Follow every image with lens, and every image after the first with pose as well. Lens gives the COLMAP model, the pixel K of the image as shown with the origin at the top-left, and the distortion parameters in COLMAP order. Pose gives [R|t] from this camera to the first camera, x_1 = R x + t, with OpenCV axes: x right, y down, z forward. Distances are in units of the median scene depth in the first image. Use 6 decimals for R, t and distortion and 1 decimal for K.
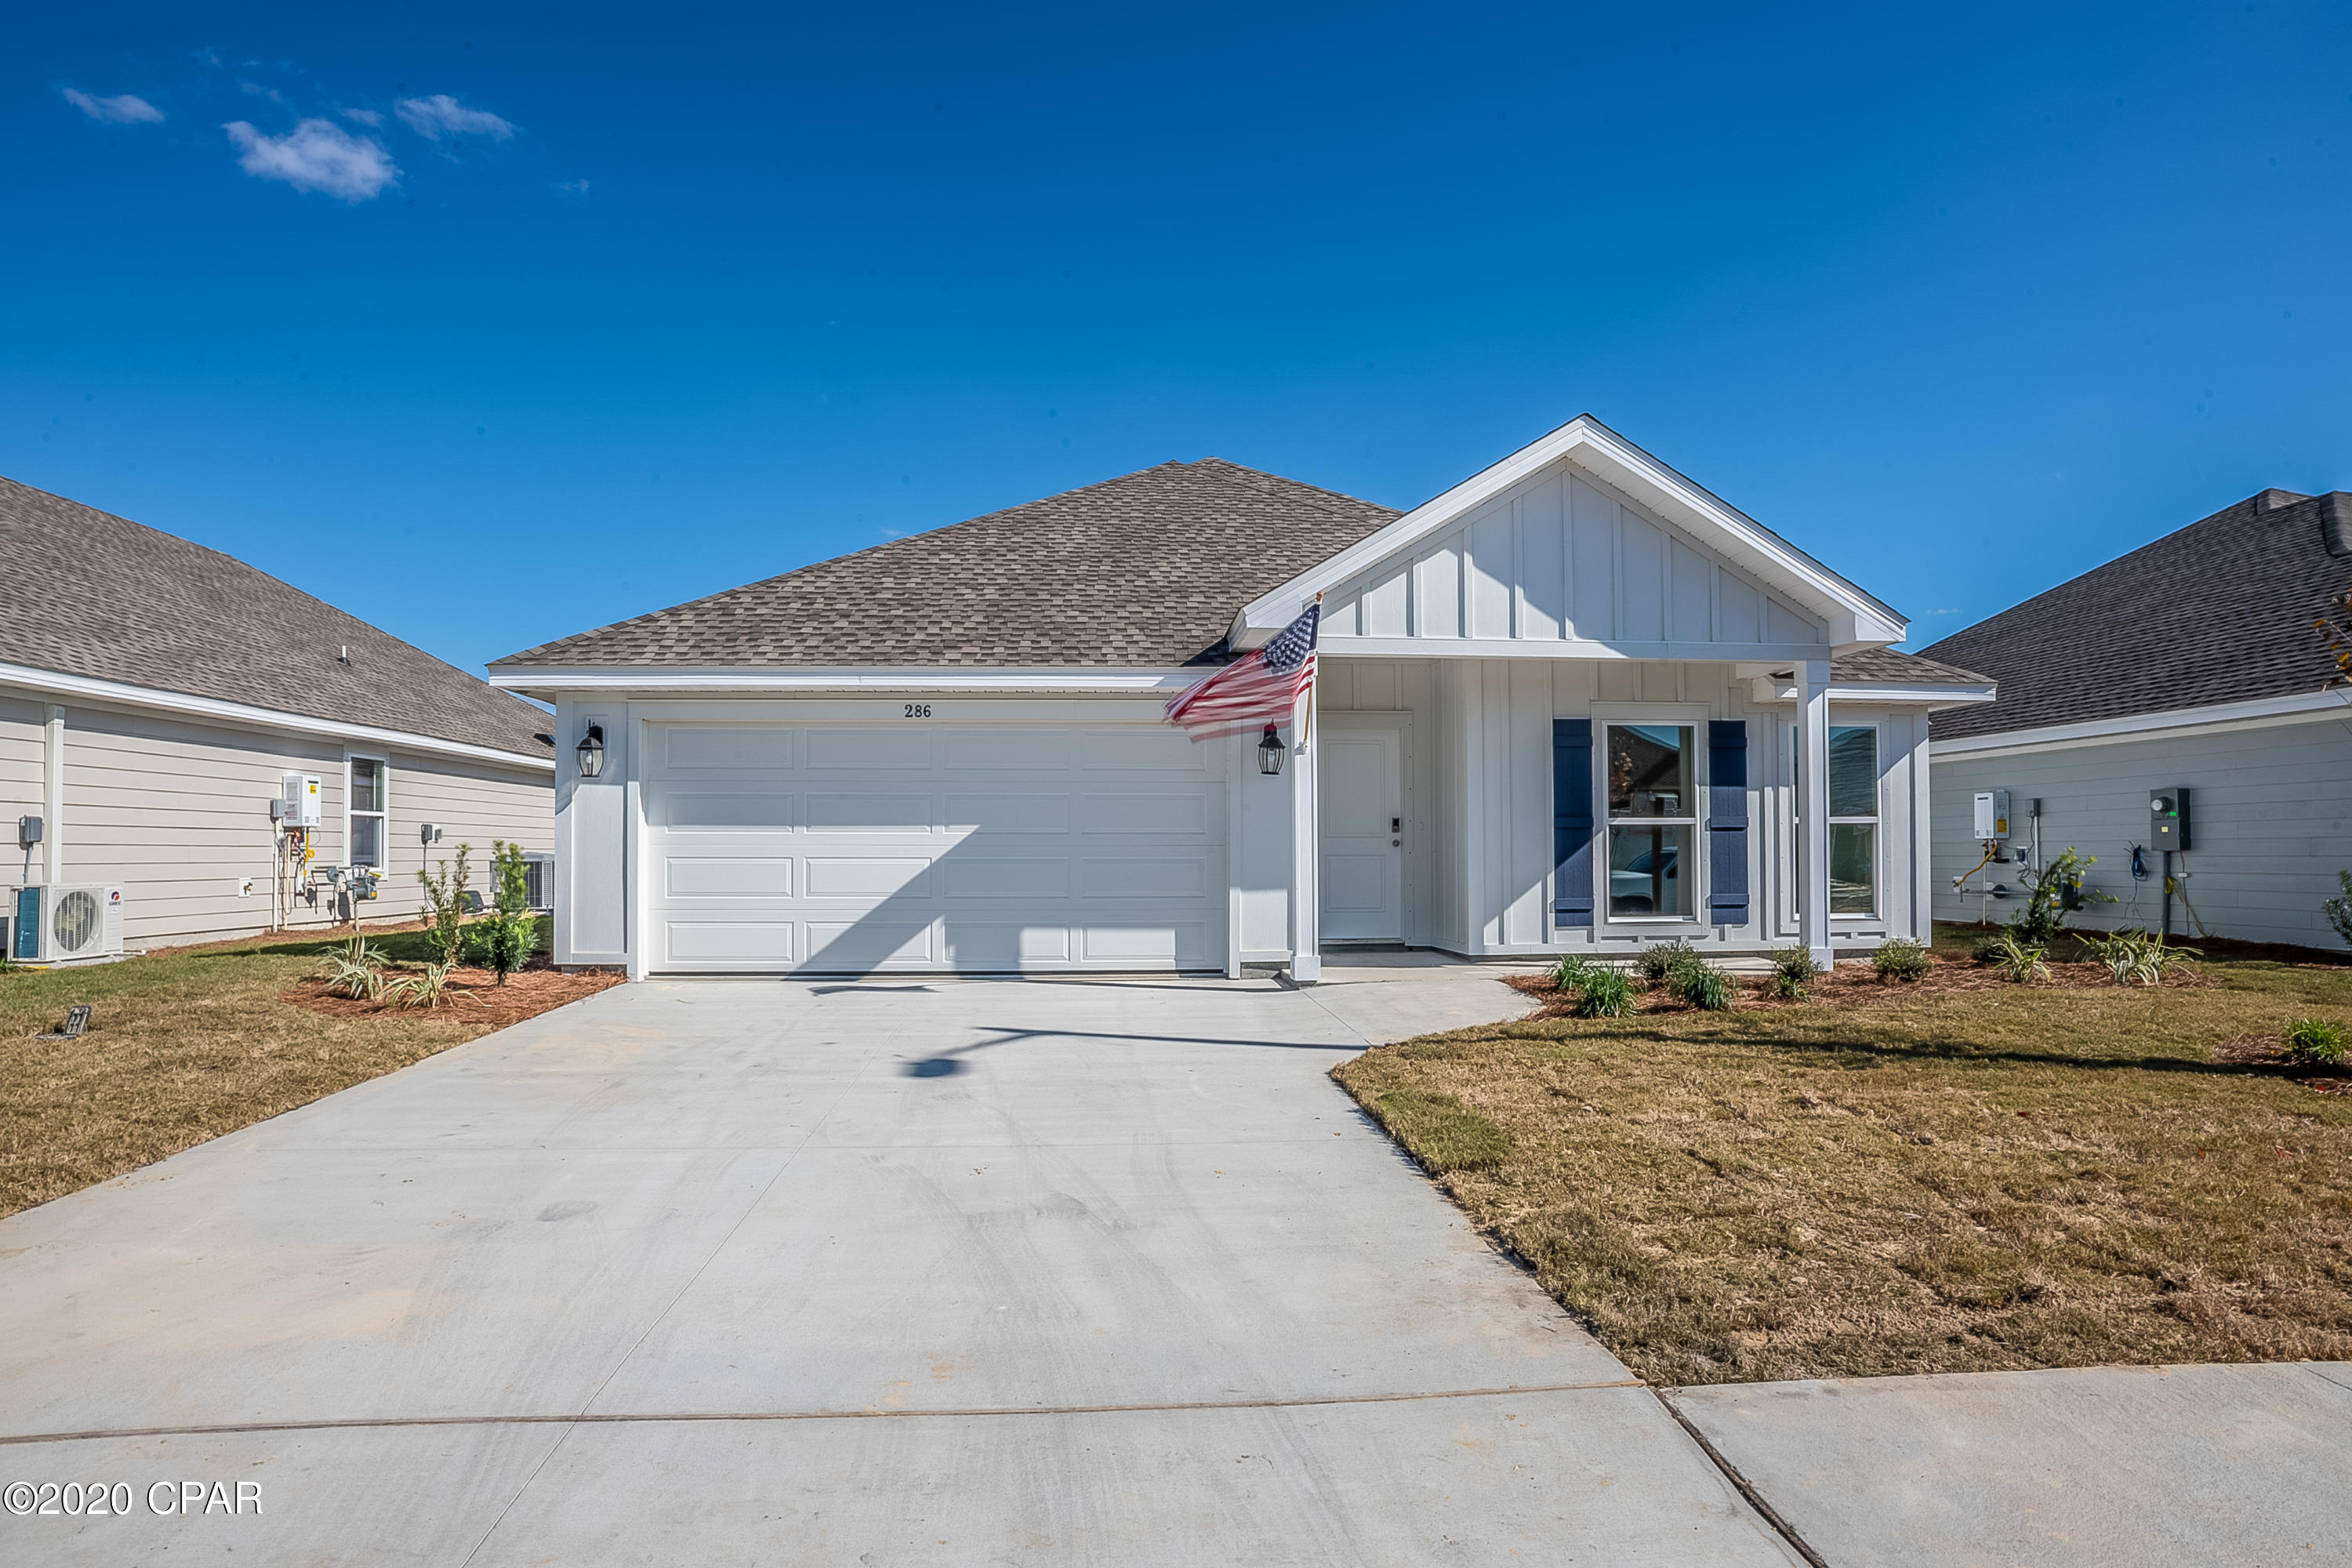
lens RADIAL K [[1334.6, 0, 1176.0], [0, 1334.6, 784.0], [0, 0, 1]] dist [-0.118060, 0.080194]
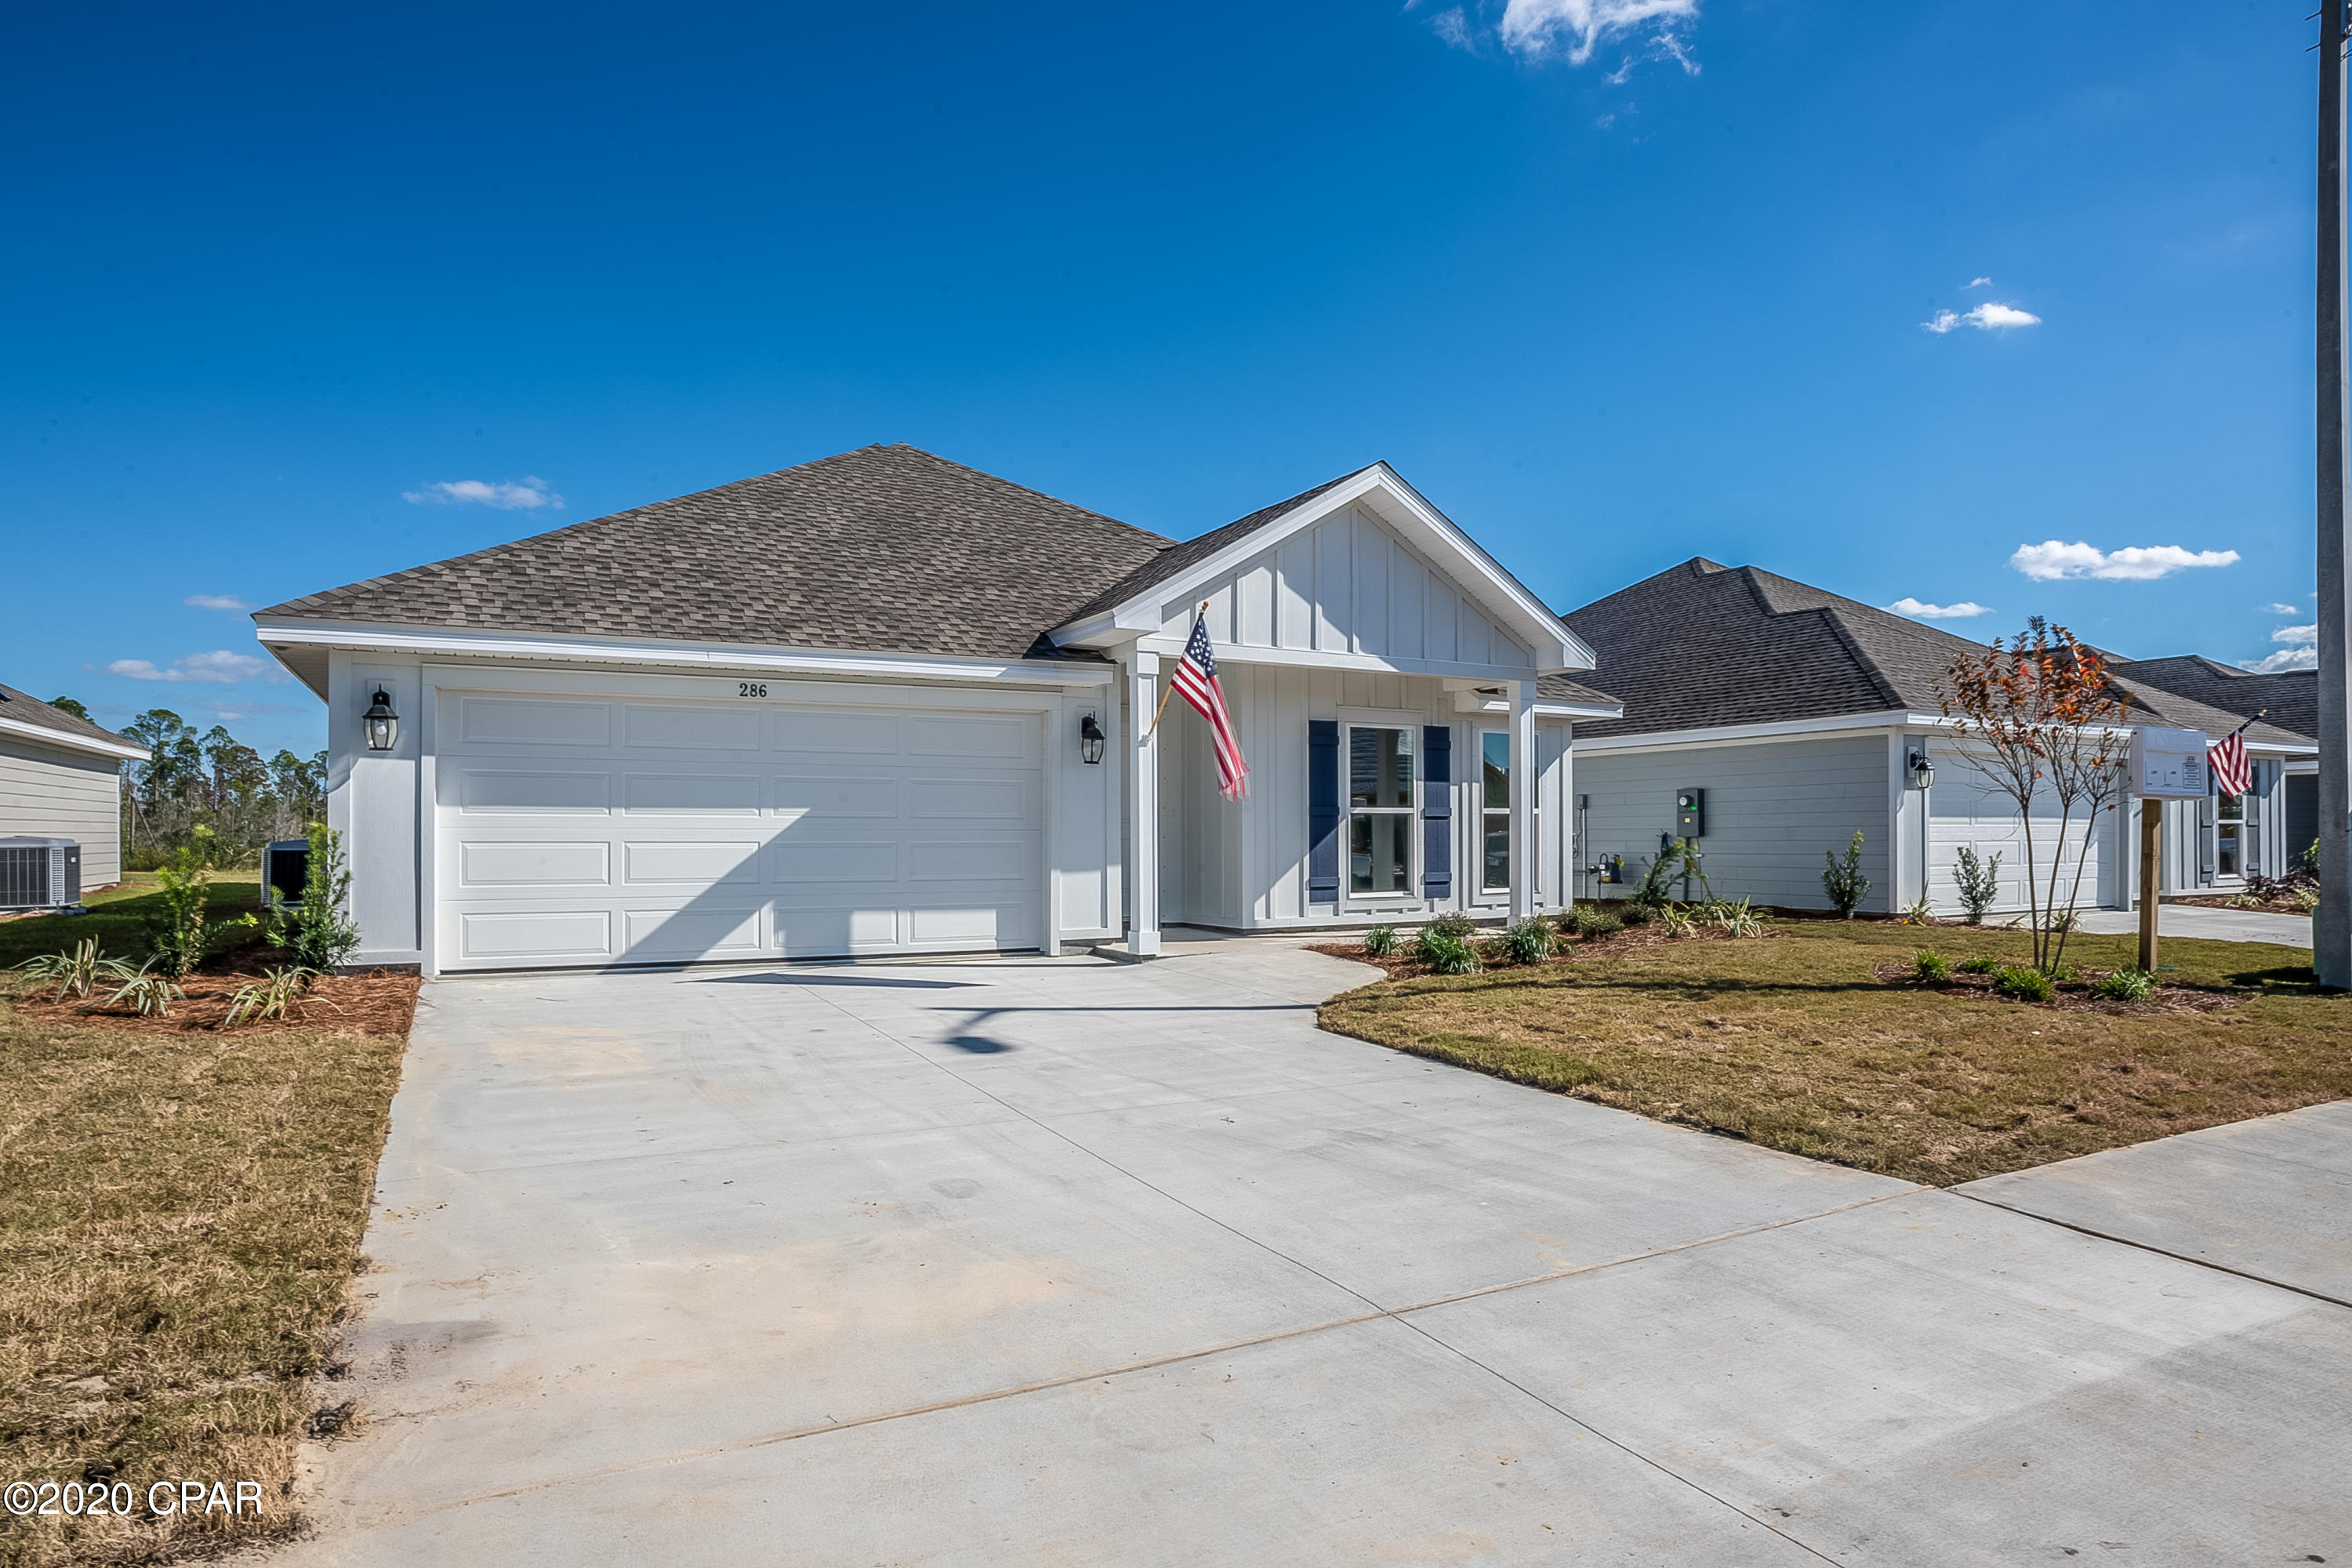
lens RADIAL K [[1334.6, 0, 1176.0], [0, 1334.6, 784.0], [0, 0, 1]] dist [-0.118060, 0.080194]
pose [[0.914986, 0.016283, 0.403157, -0.295834], [-0.021197, 0.999745, 0.007729, -0.000573], [-0.402928, -0.015618, 0.915098, -0.004350]]
